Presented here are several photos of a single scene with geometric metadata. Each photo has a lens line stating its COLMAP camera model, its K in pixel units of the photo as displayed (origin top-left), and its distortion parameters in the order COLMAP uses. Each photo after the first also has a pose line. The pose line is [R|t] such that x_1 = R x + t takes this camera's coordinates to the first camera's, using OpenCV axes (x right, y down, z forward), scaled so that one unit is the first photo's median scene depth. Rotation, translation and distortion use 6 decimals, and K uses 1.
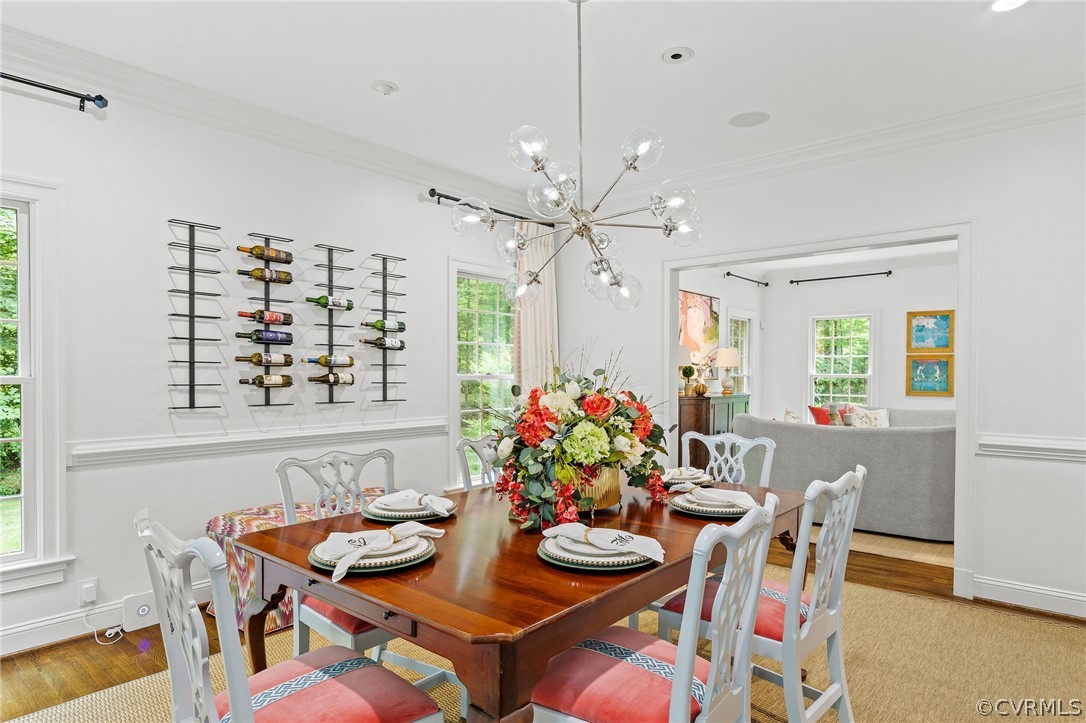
lens RADIAL K [[624.0, 0, 544.1], [0, 624.0, 368.4], [0, 0, 1]] dist [0.026296, 0.000578]
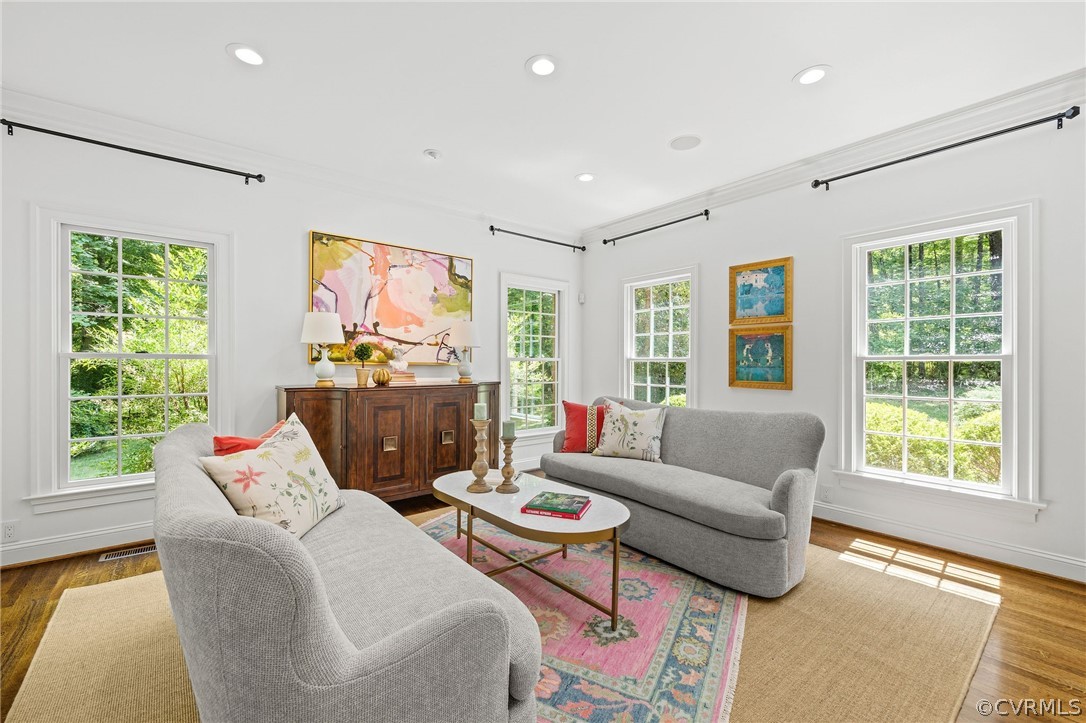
lens RADIAL K [[451.3, 0, 541.4], [0, 451.3, 360.6], [0, 0, 1]] dist [0.002365, 0.000280]
pose [[0.982452, -0.005295, -0.186441, 0.469478], [0.003654, 0.999952, -0.009143, 0.018084], [0.186480, 0.008301, 0.982424, 0.477757]]
